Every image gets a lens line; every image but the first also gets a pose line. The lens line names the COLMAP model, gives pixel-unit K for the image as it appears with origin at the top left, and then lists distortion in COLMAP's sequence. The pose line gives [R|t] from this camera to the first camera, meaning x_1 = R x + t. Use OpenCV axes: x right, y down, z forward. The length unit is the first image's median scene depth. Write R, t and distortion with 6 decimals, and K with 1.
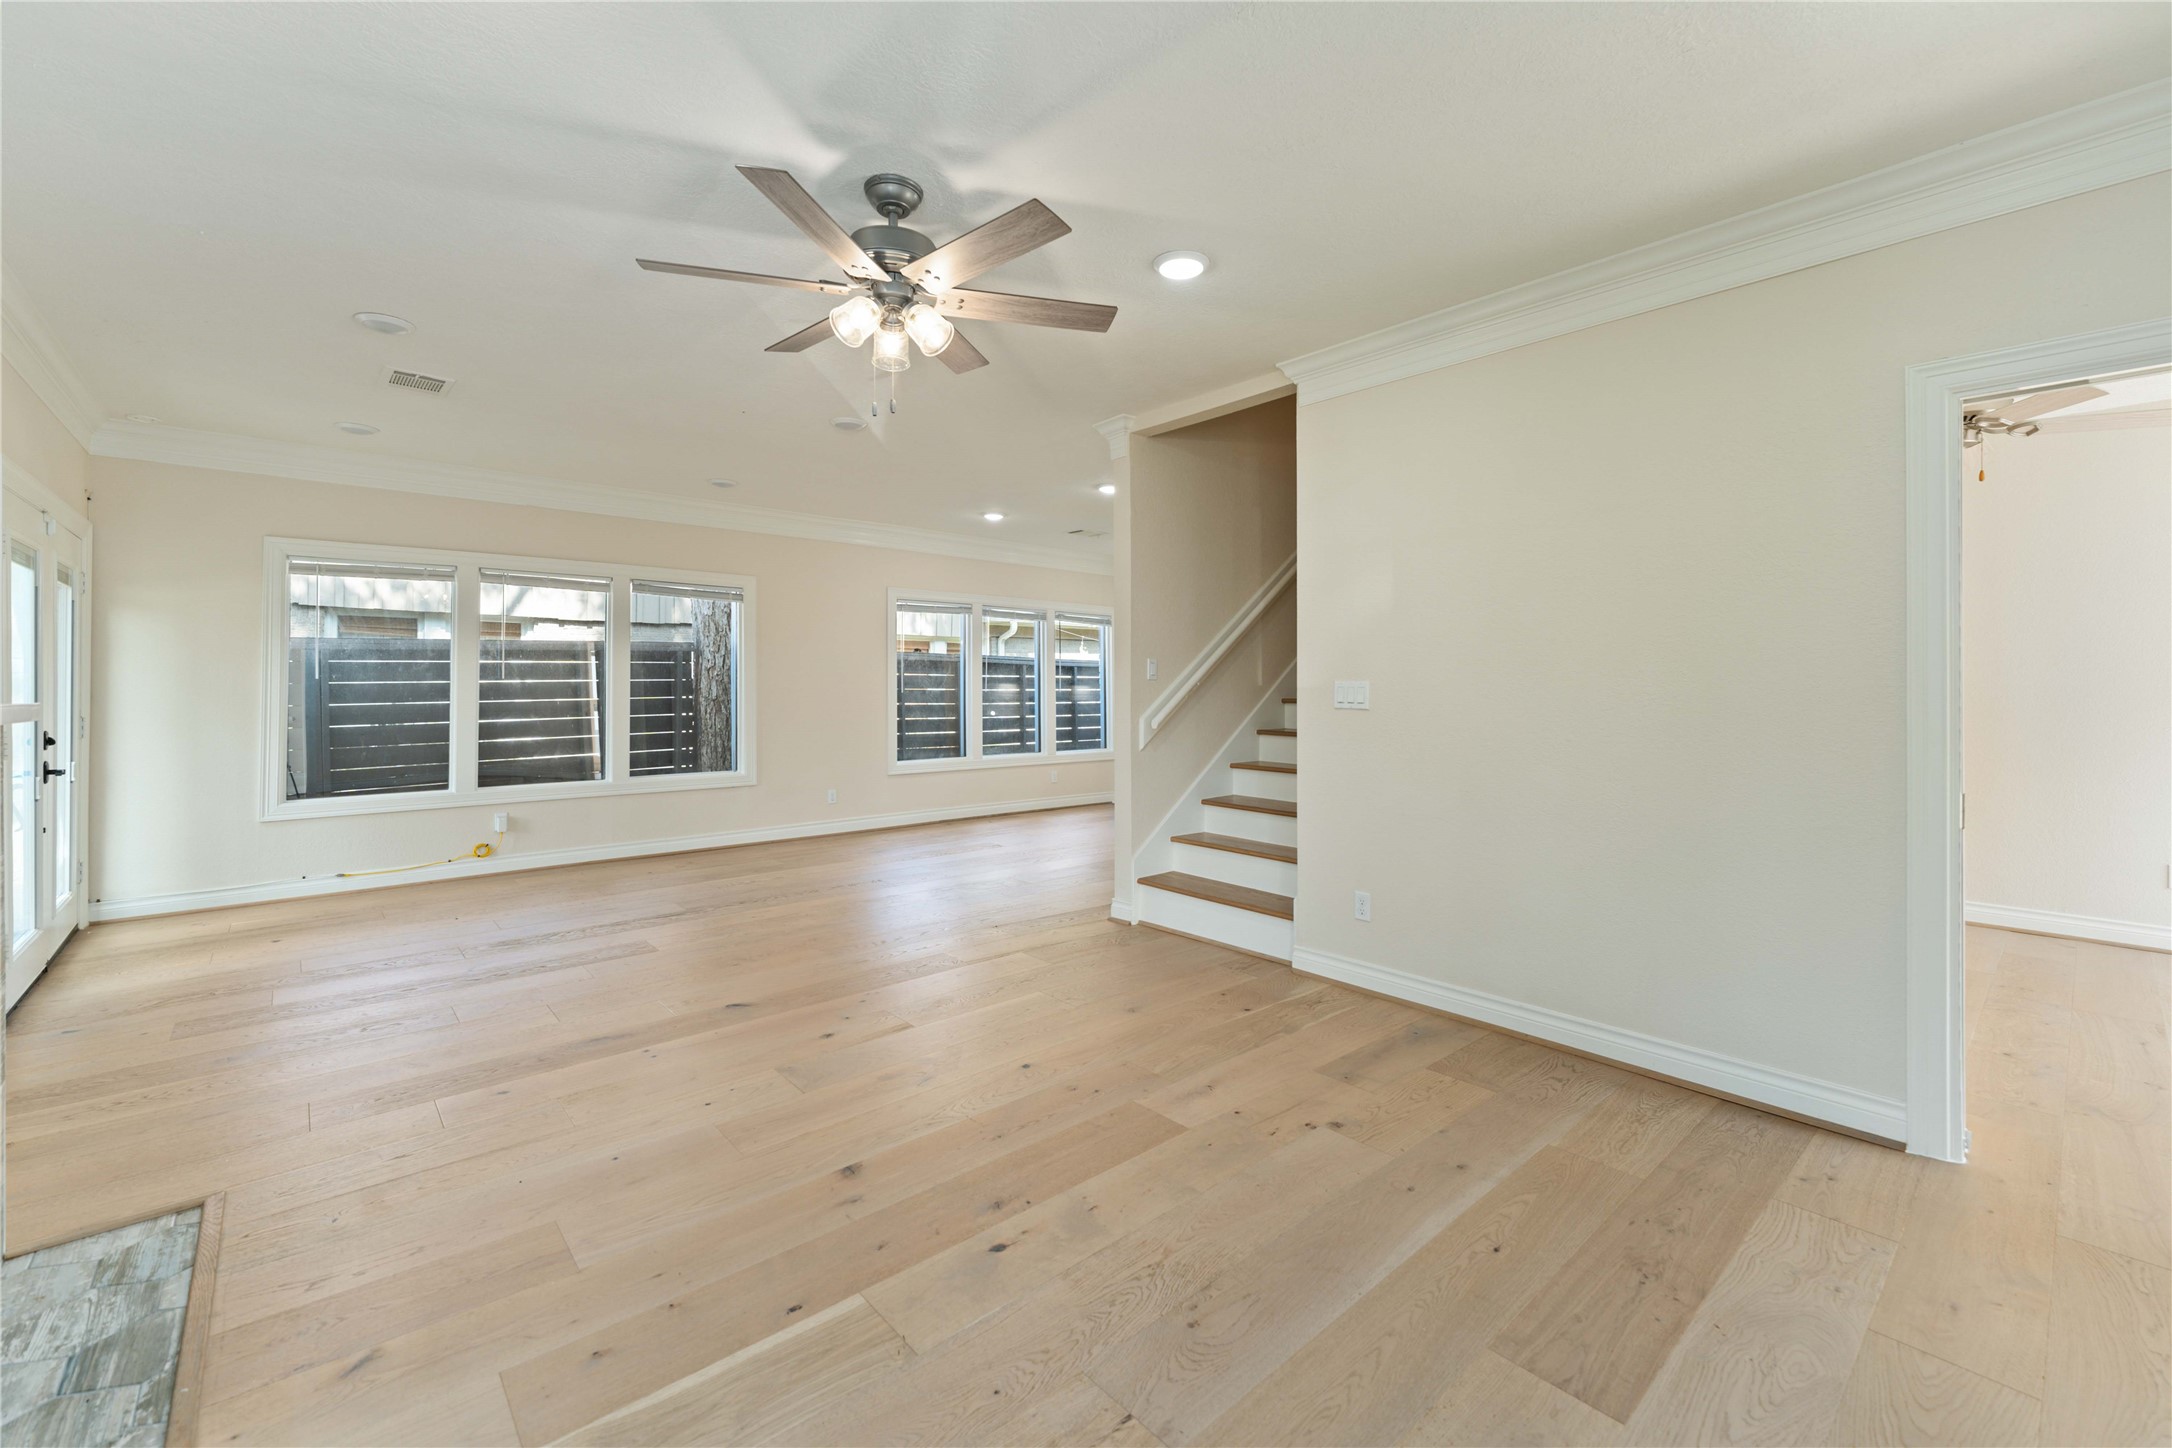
lens RADIAL K [[888.1, 0, 1086.2], [0, 888.1, 683.2], [0, 0, 1]] dist [0.003318, 0.000222]
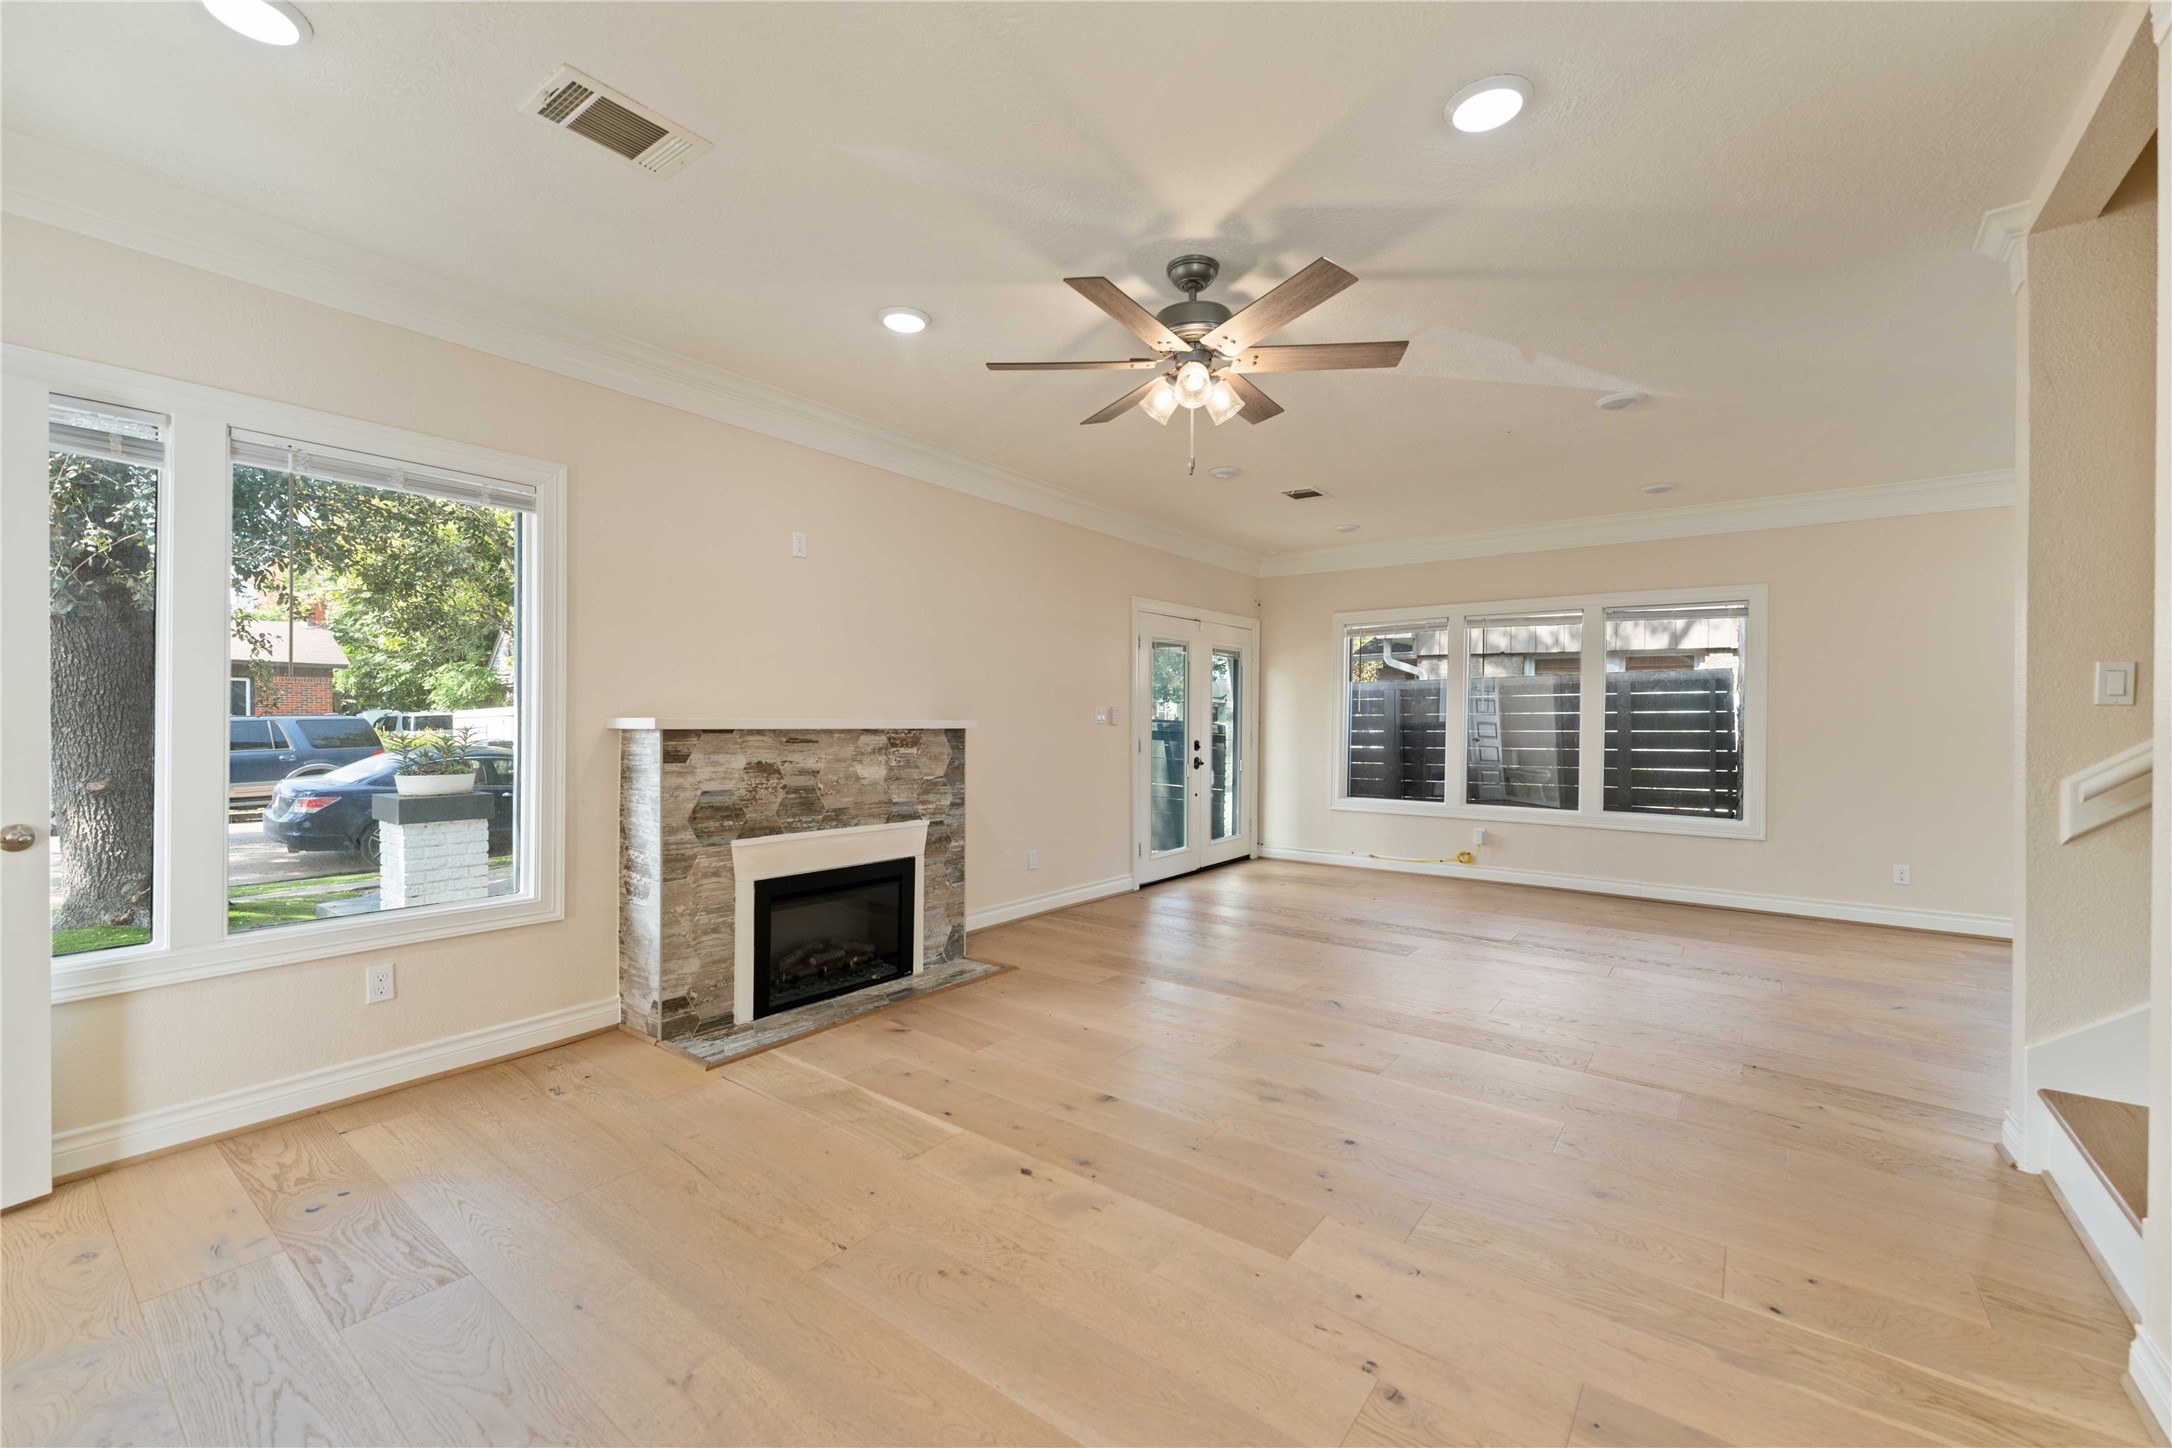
lens RADIAL K [[889.3, 0, 1086.0], [0, 889.3, 724.0], [0, 0, 1]] dist [0.001714, 0.000102]
pose [[0.192037, 0.008870, -0.981348, 0.586196], [-0.002733, 0.999960, 0.008503, 0.005840], [0.981384, 0.001050, 0.192054, 0.447619]]
